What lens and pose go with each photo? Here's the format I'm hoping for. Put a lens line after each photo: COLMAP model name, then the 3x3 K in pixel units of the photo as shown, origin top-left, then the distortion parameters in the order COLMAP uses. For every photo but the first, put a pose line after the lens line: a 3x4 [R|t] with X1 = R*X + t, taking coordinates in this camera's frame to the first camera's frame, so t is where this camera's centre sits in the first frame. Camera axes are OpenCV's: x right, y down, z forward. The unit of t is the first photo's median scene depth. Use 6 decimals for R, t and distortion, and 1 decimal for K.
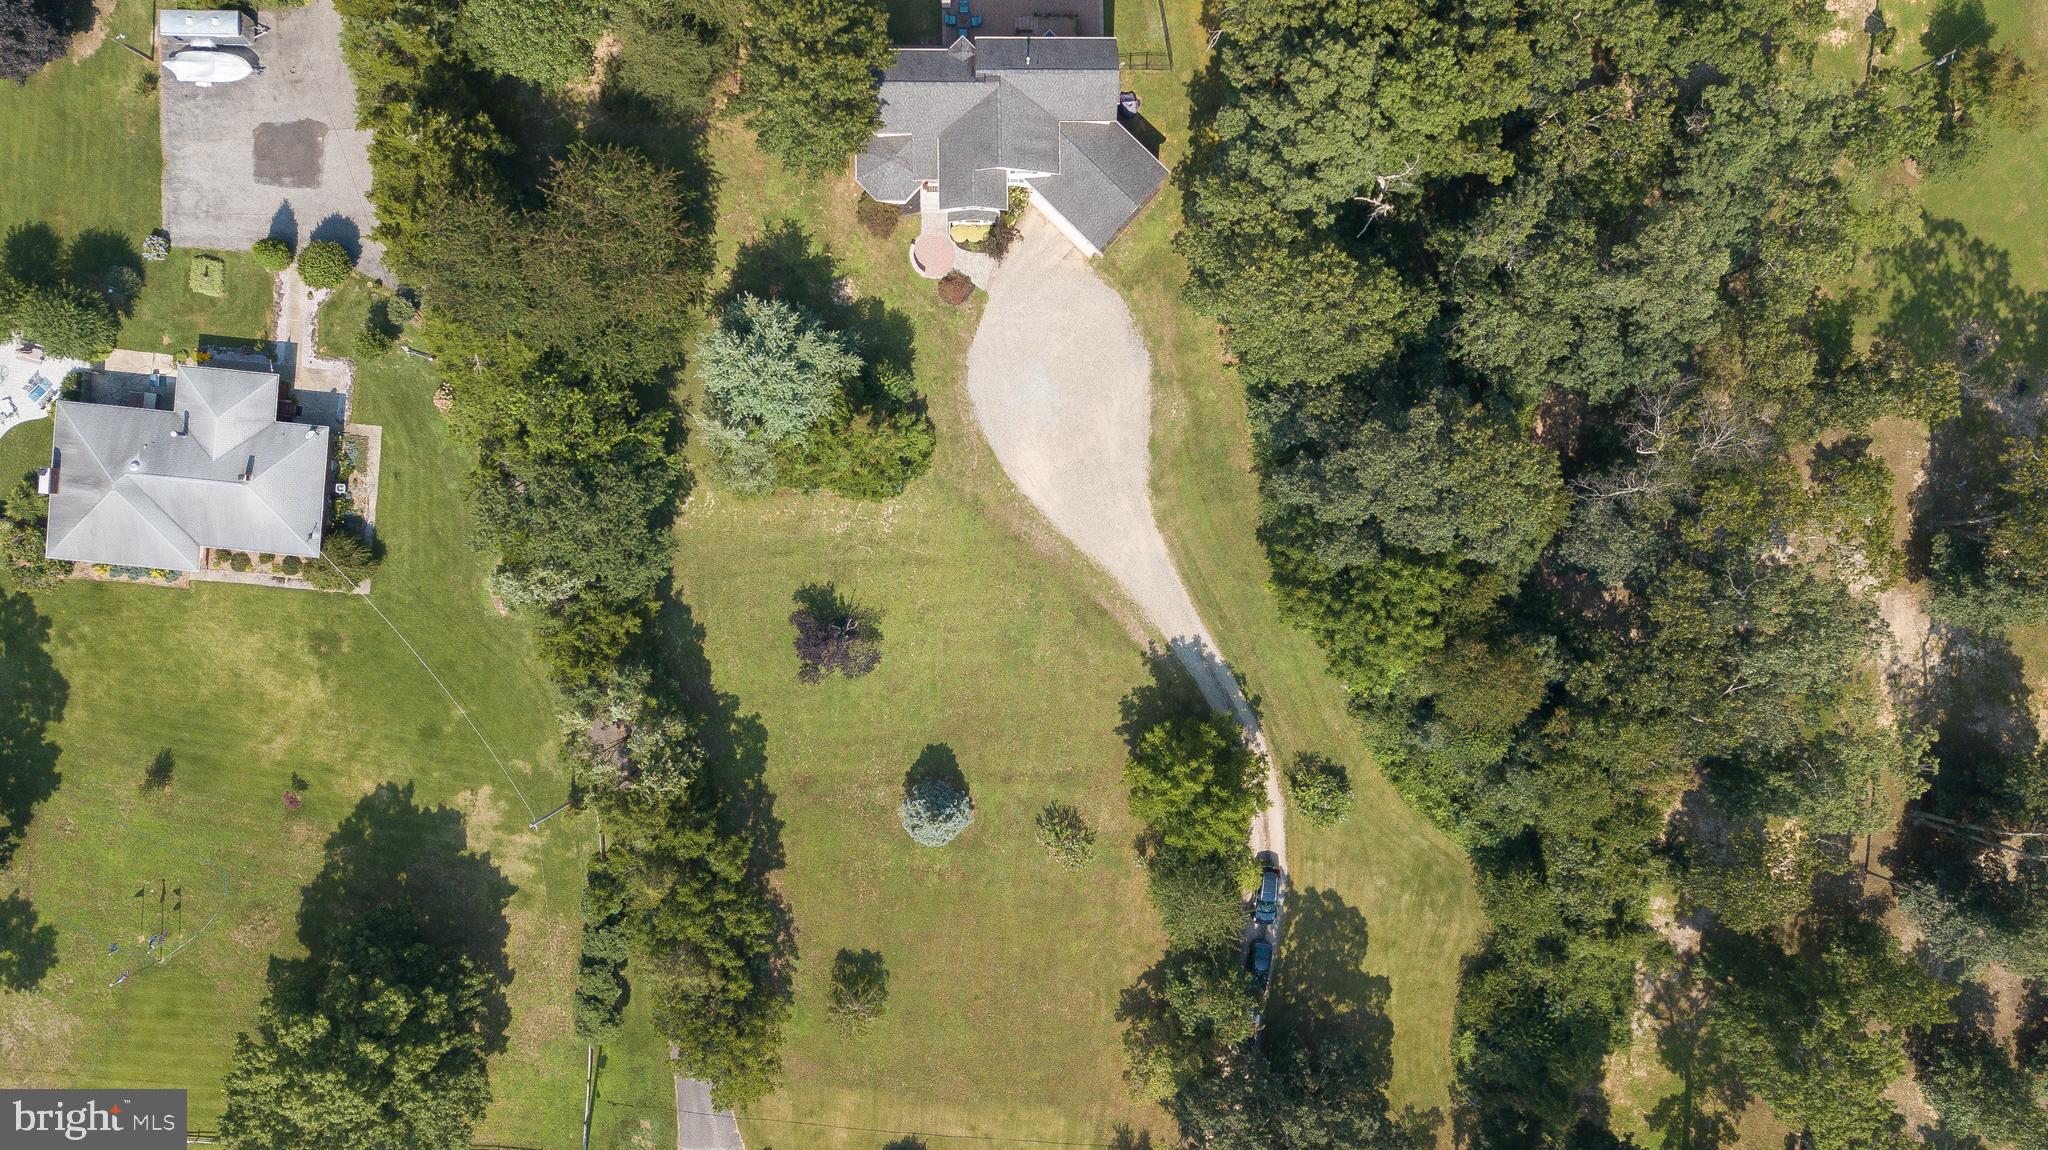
lens RADIAL K [[1644.0, 0, 1020.4], [0, 1644.0, 579.7], [0, 0, 1]] dist [0.019028, -0.007889]
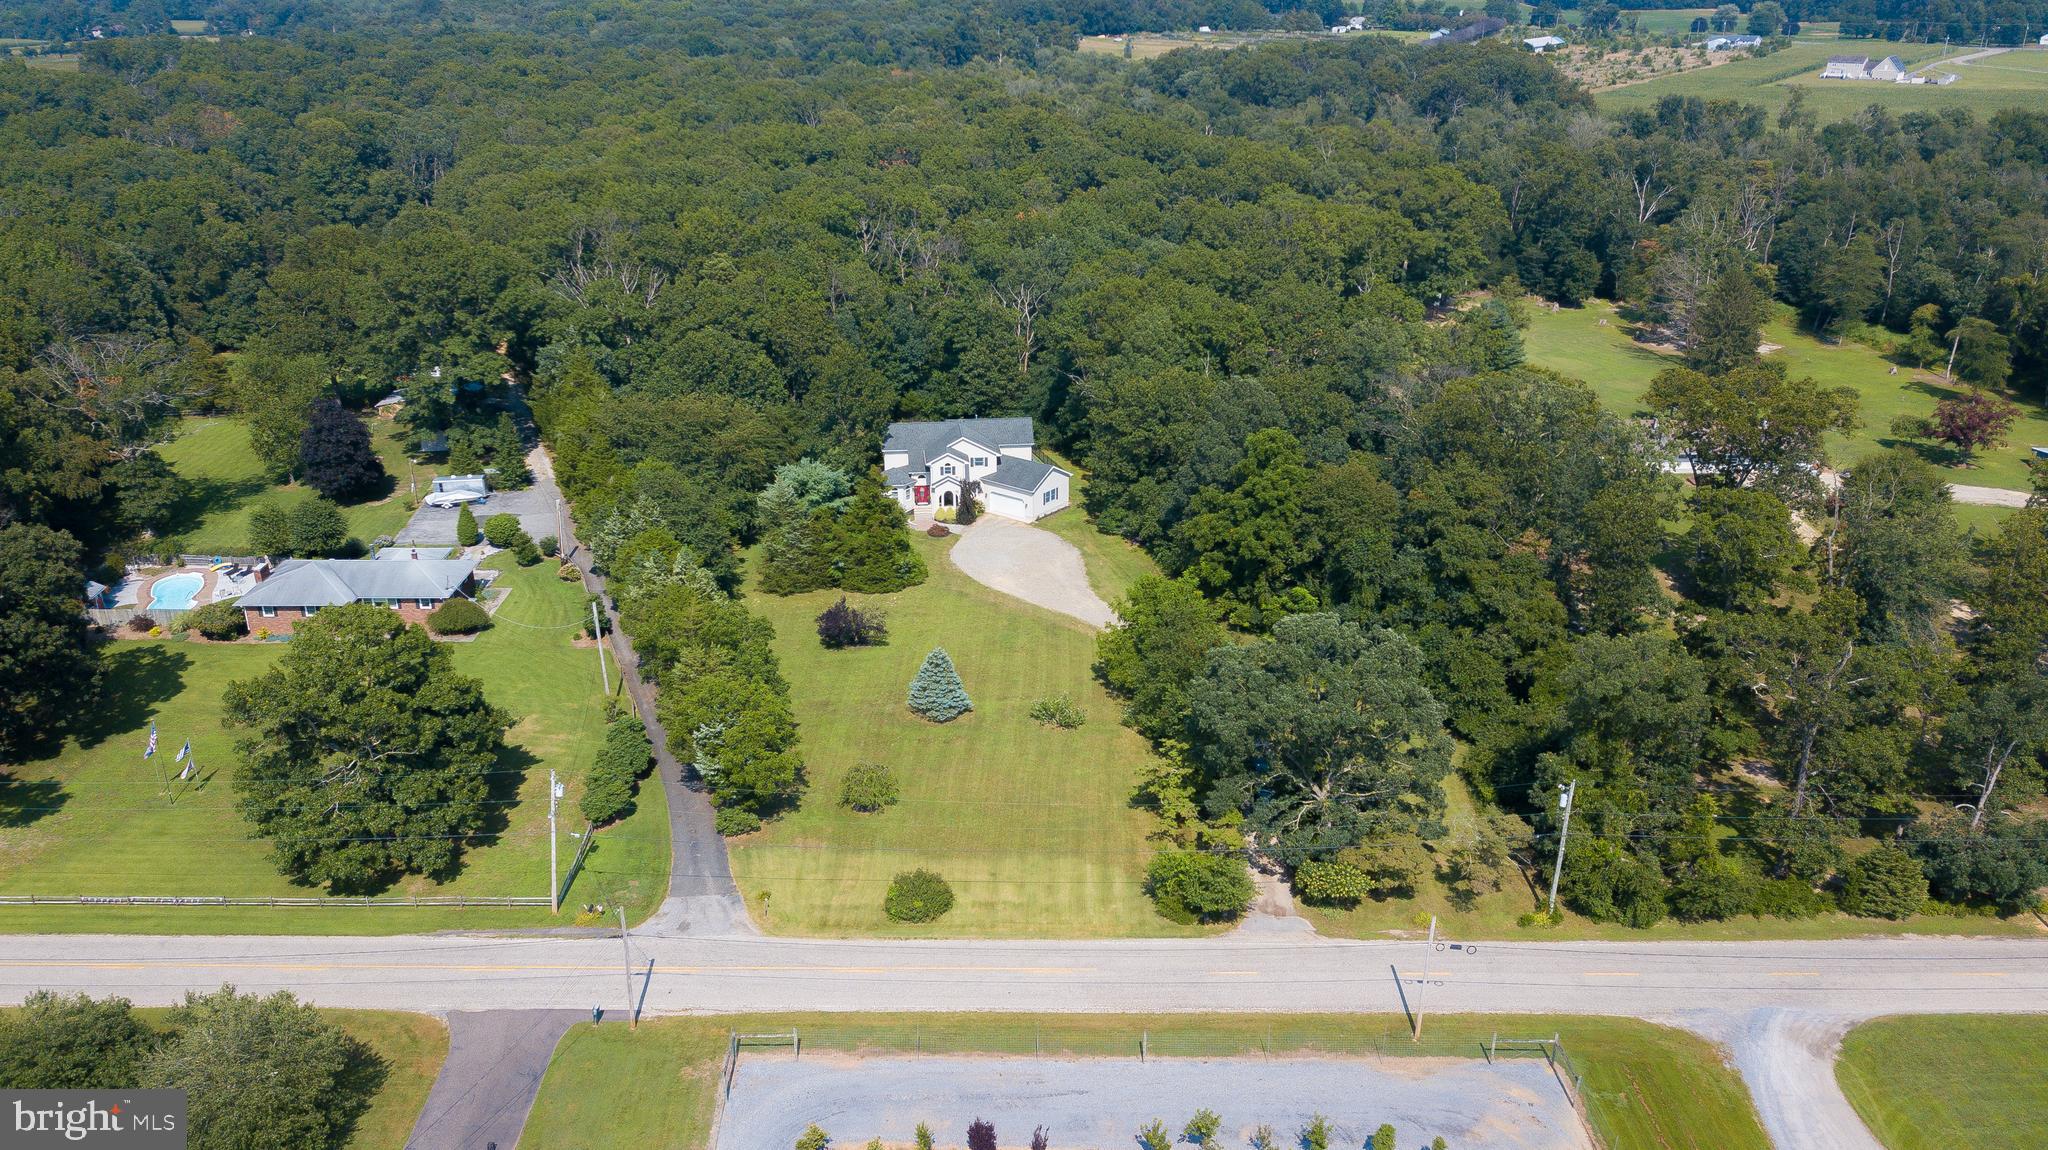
lens RADIAL K [[1665.0, 0, 1024.0], [0, 1665.0, 575.0], [0, 0, 1]] dist [0.037855, 0.005016]
pose [[0.995587, -0.060215, 0.071980, -0.073001], [0.086809, 0.299519, -0.950133, 1.237914], [0.035653, 0.952188, 0.303425, 0.600796]]
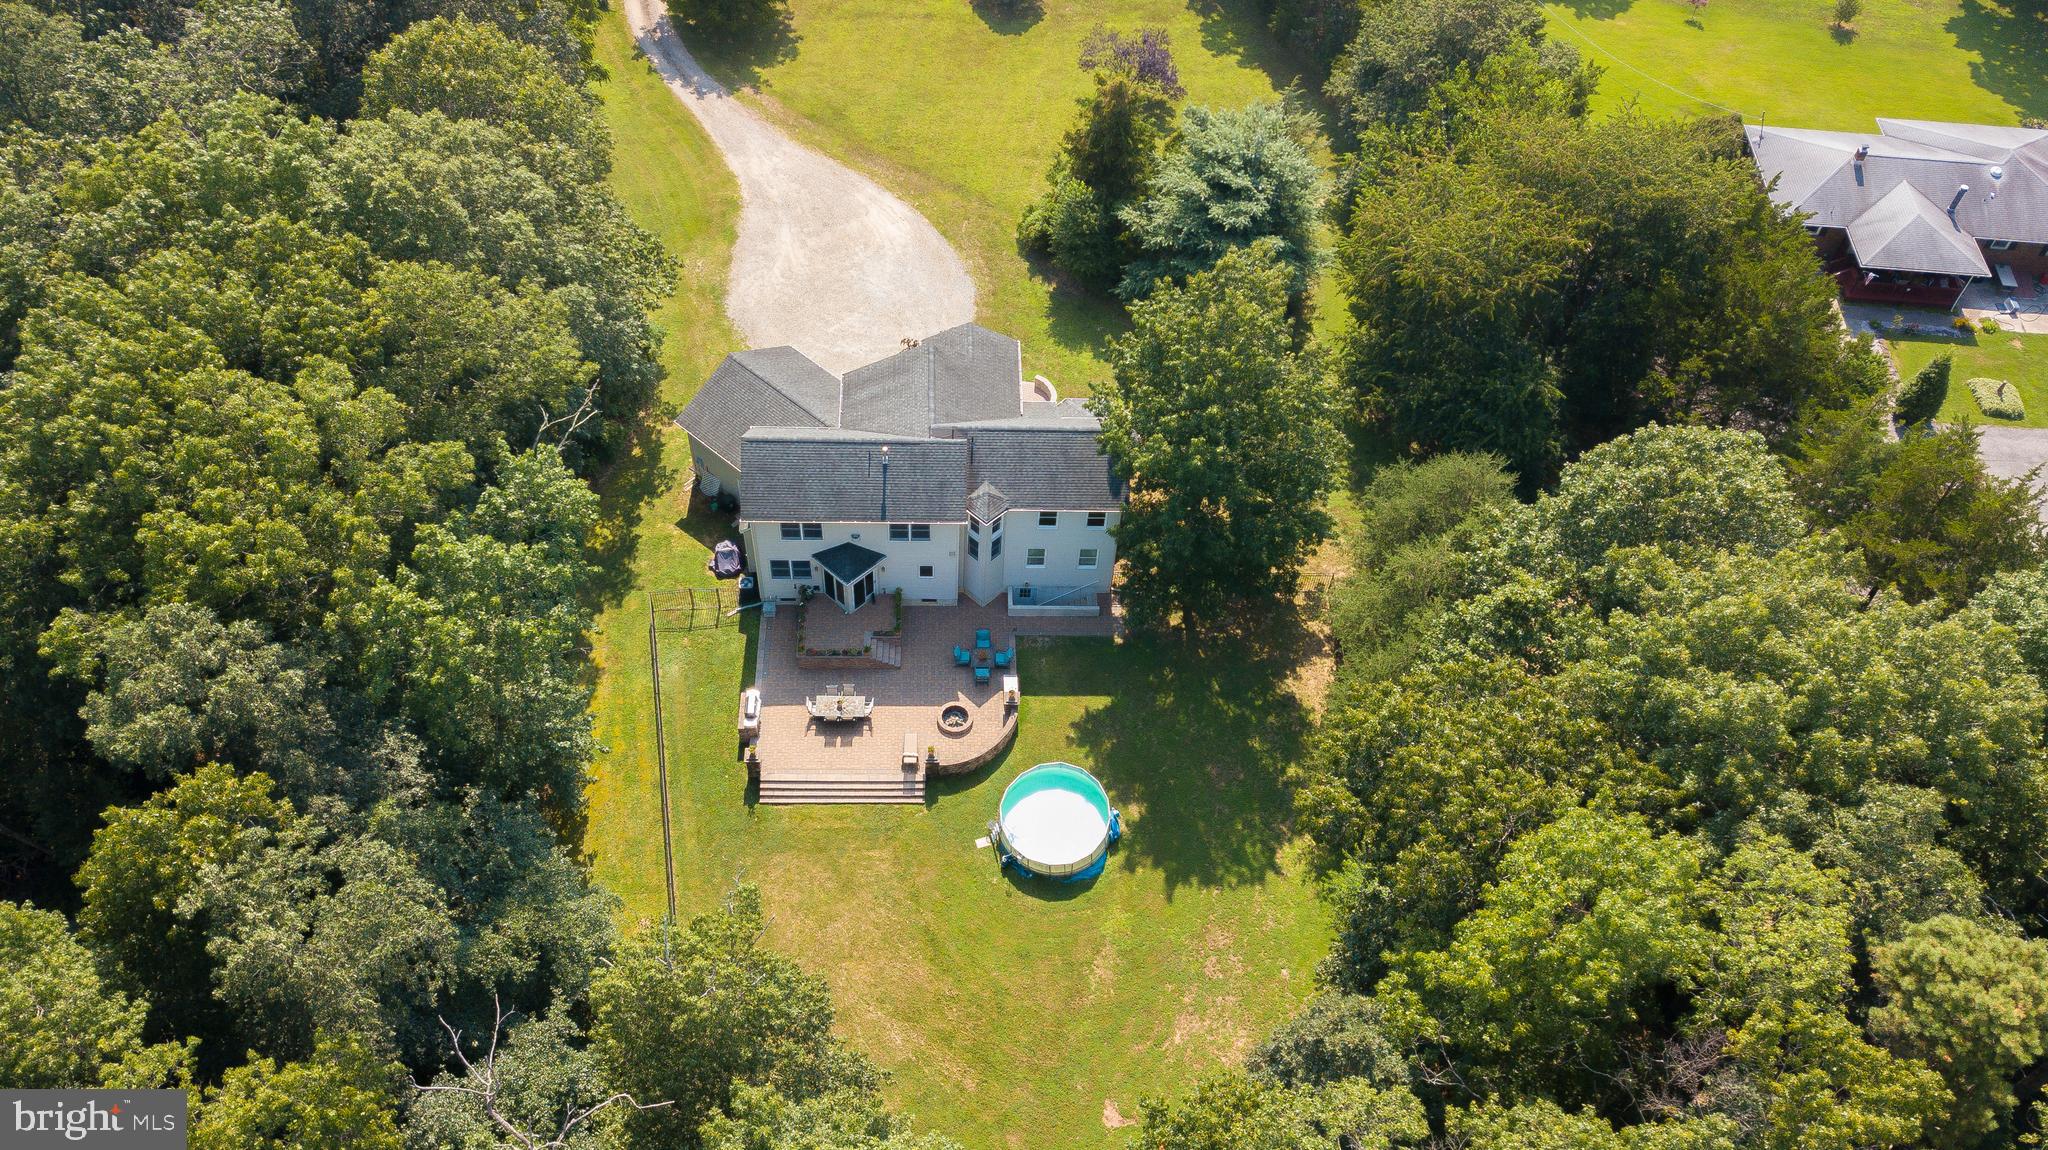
lens RADIAL K [[1533.1, 0, 1024.0], [0, 1533.1, 575.0], [0, 0, 1]] dist [0.047254, -0.002026]
pose [[-0.997195, -0.024014, -0.070890, -0.008386], [-0.022679, -0.805662, 0.591941, -0.655902], [-0.071328, 0.591888, 0.802858, 0.518473]]
